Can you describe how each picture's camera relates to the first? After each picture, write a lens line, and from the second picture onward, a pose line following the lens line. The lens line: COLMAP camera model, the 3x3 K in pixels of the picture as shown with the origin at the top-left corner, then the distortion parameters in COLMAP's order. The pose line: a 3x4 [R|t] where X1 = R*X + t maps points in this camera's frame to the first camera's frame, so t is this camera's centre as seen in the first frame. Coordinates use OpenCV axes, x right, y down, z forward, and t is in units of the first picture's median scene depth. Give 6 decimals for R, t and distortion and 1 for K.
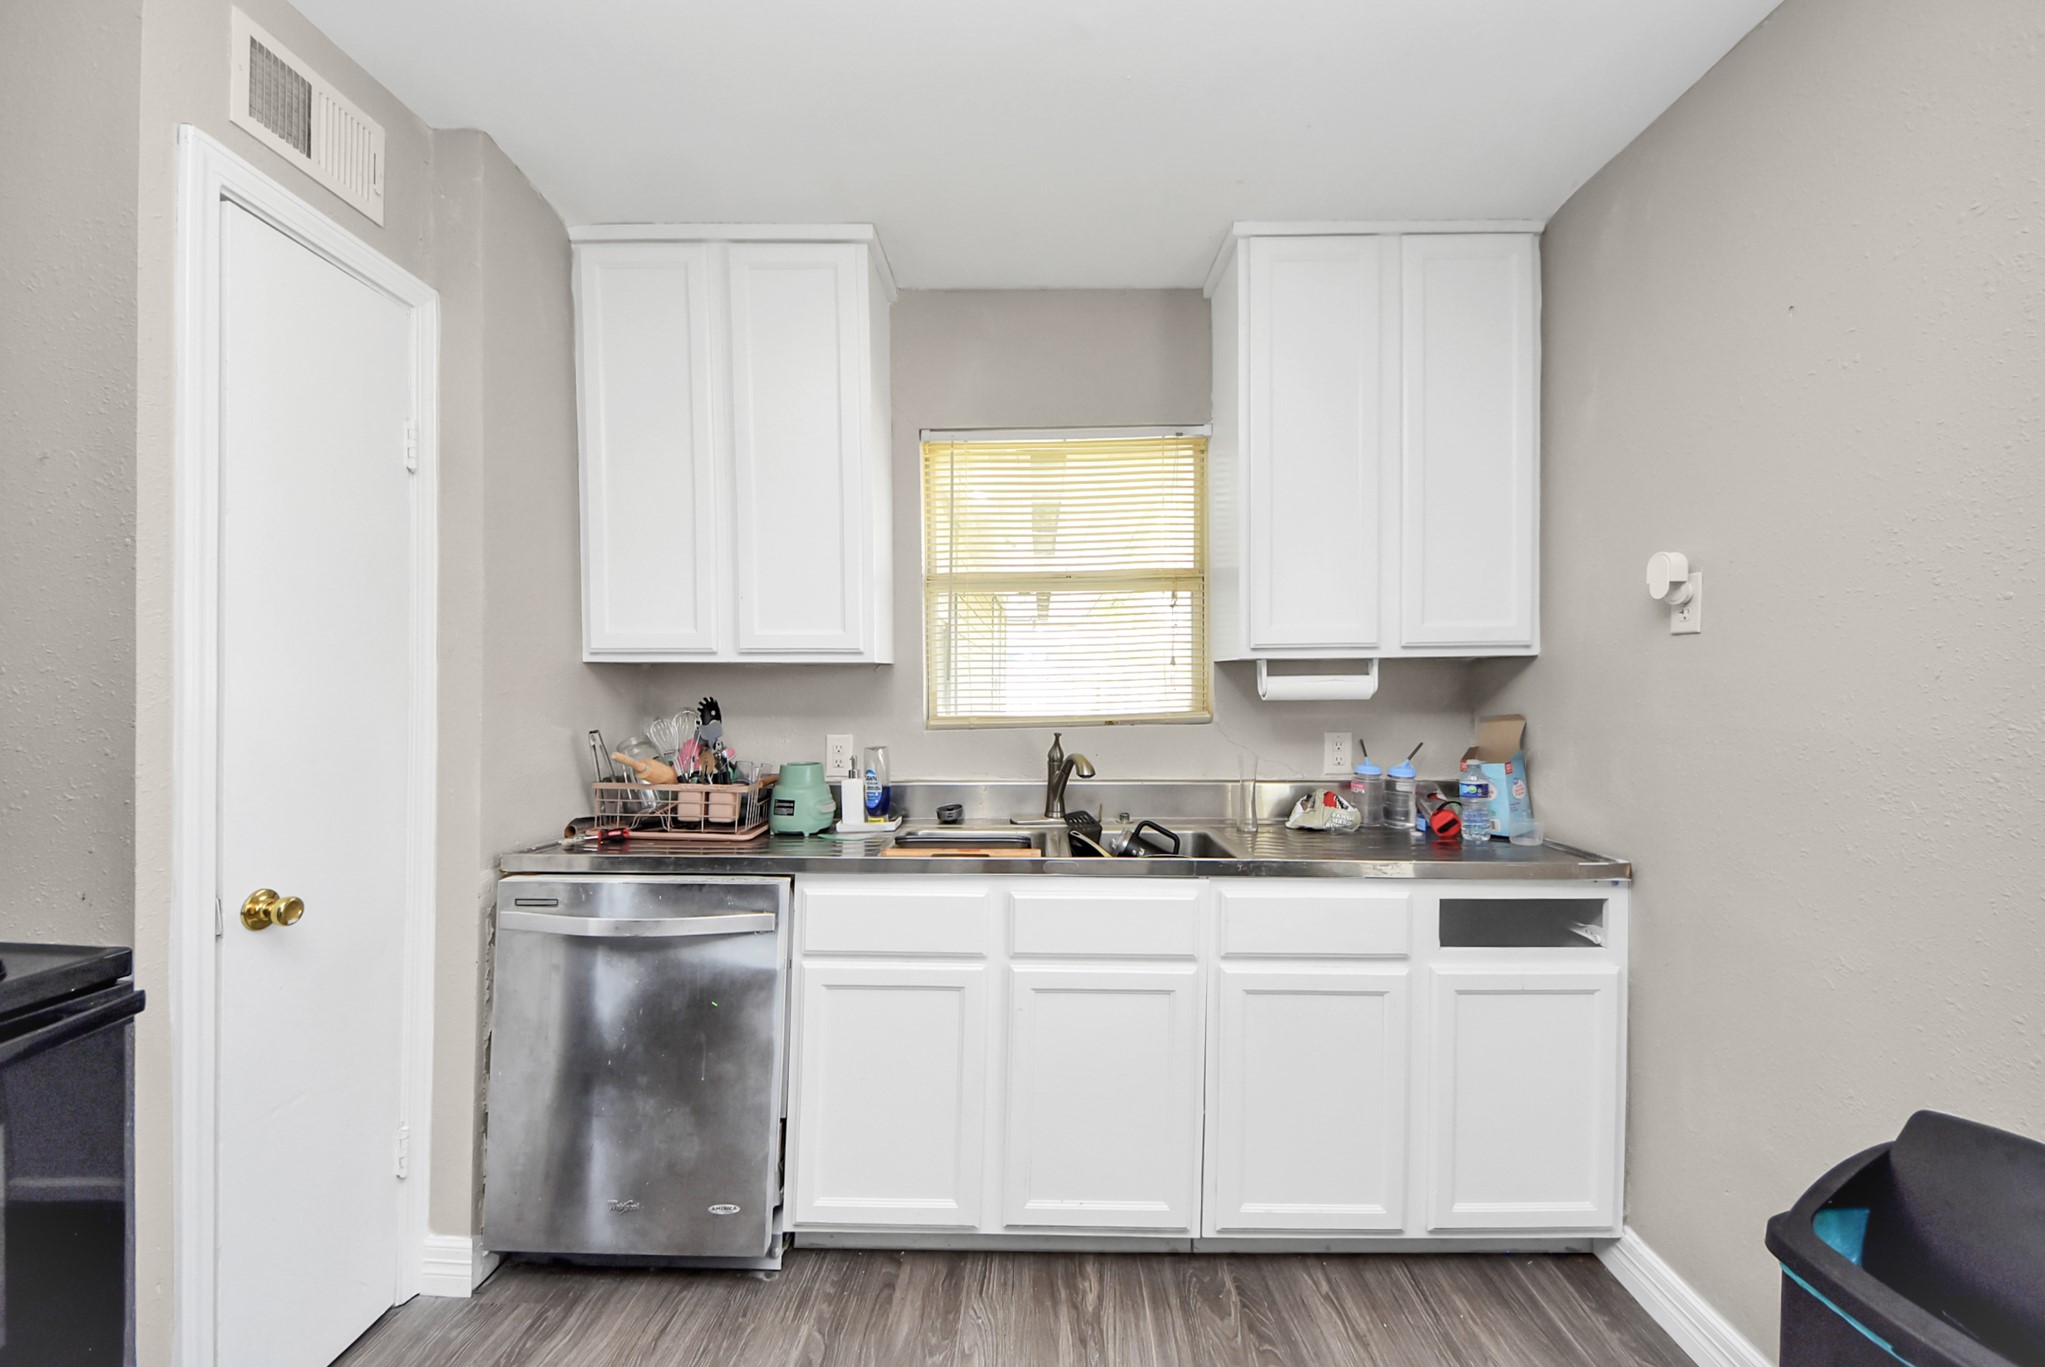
lens RADIAL K [[797.6, 0, 963.6], [0, 797.6, 680.3], [0, 0, 1]] dist [-0.000140, -0.010004]
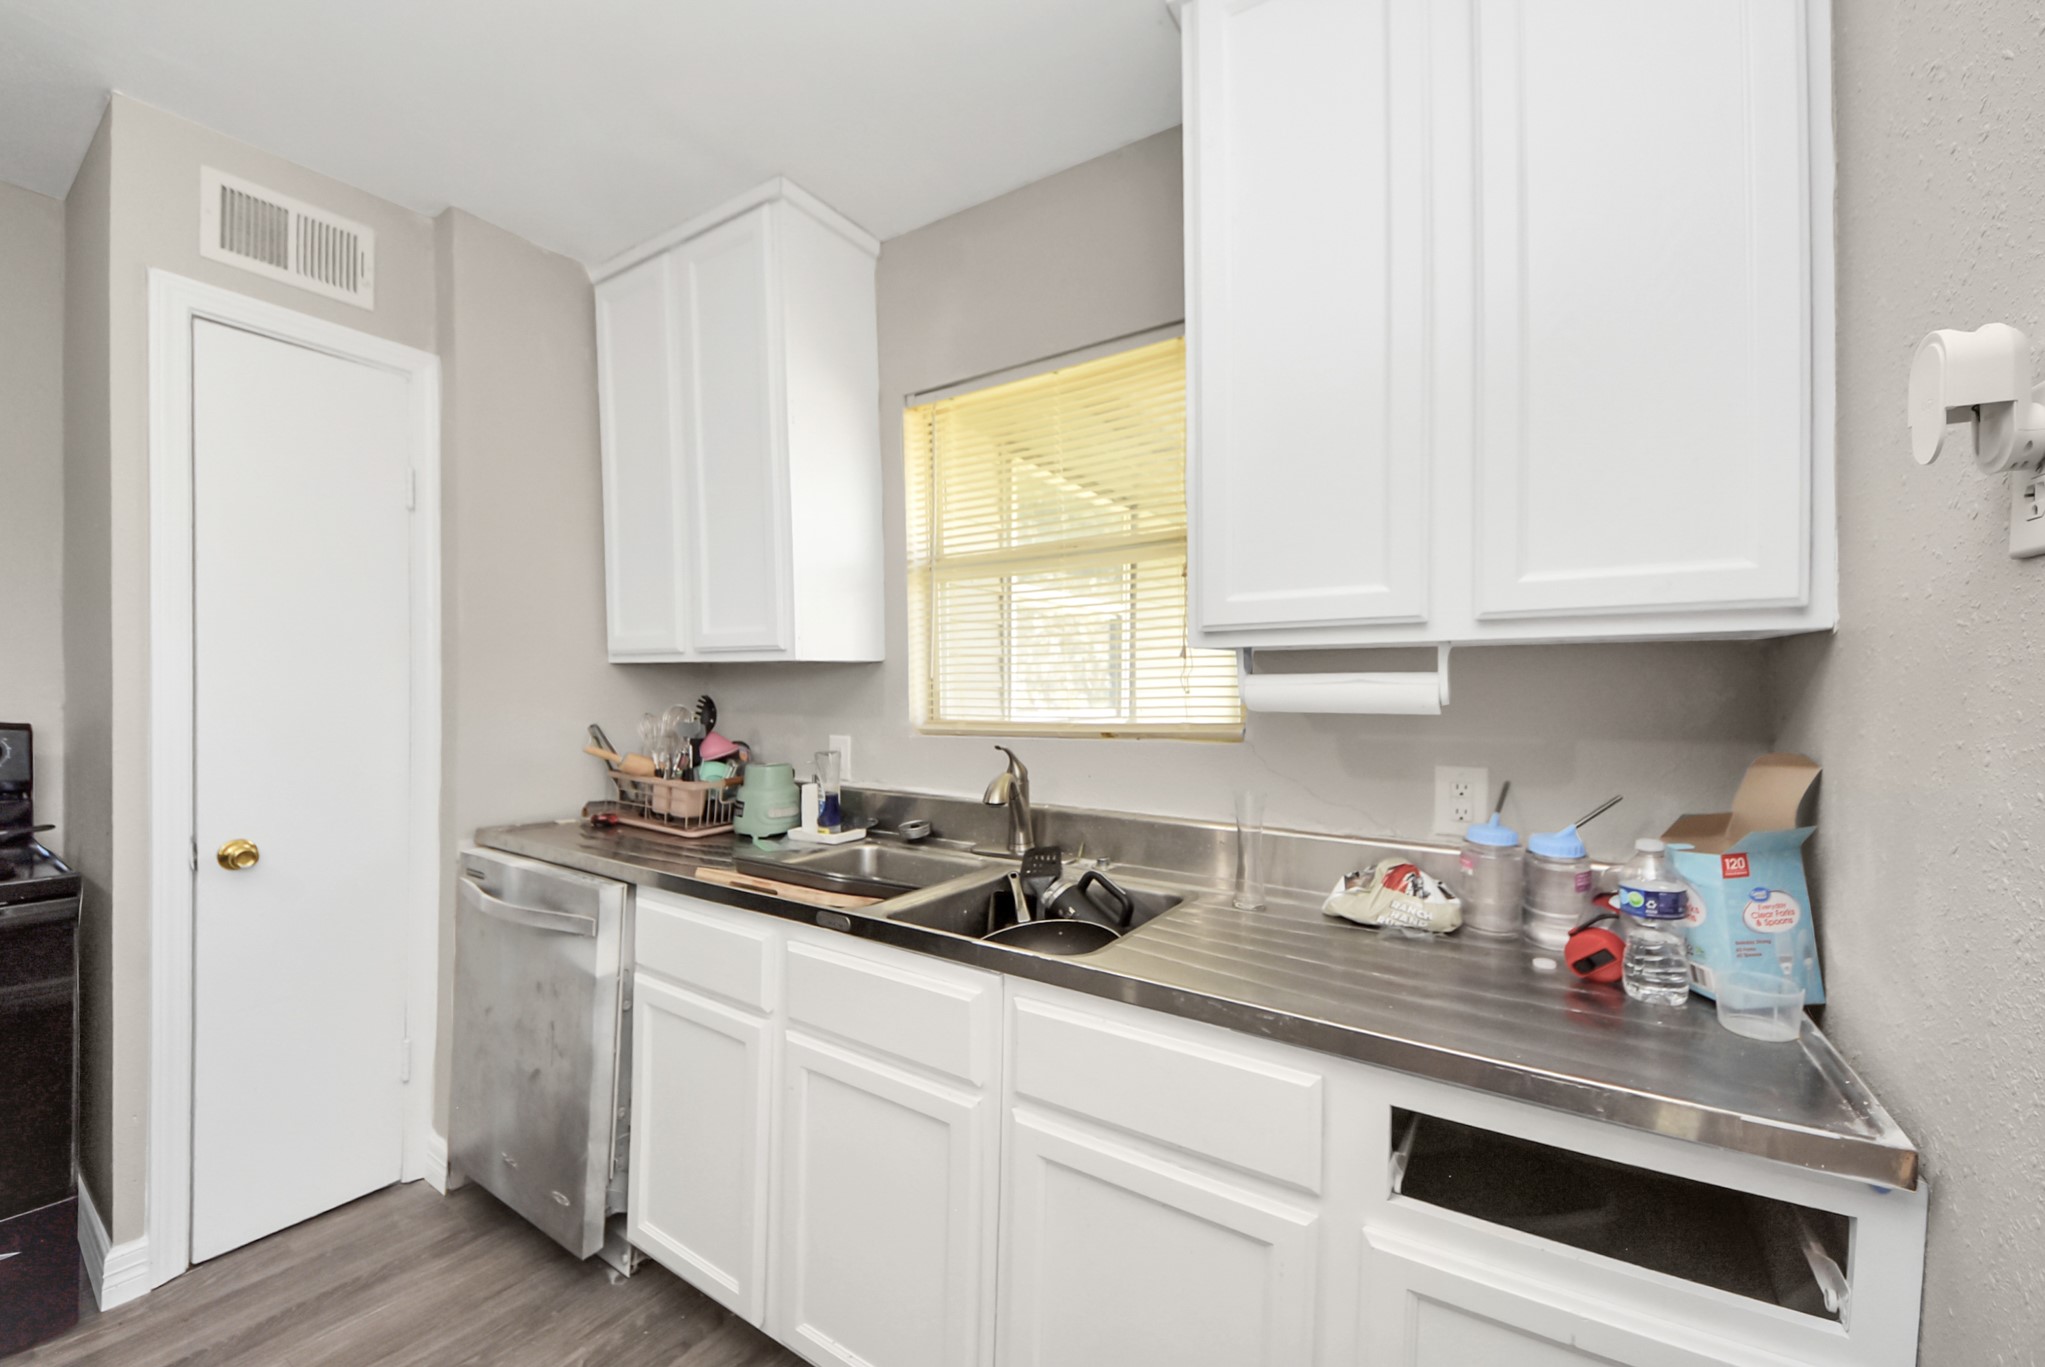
lens RADIAL K [[751.7, 0, 1022.5], [0, 751.7, 683.5], [0, 0, 1]] dist [0.000525, -0.007736]
pose [[0.853947, 0.006627, -0.520318, 0.548236], [-0.000978, 0.999938, 0.011129, -0.004342], [0.520359, -0.008995, 0.853900, 0.390664]]
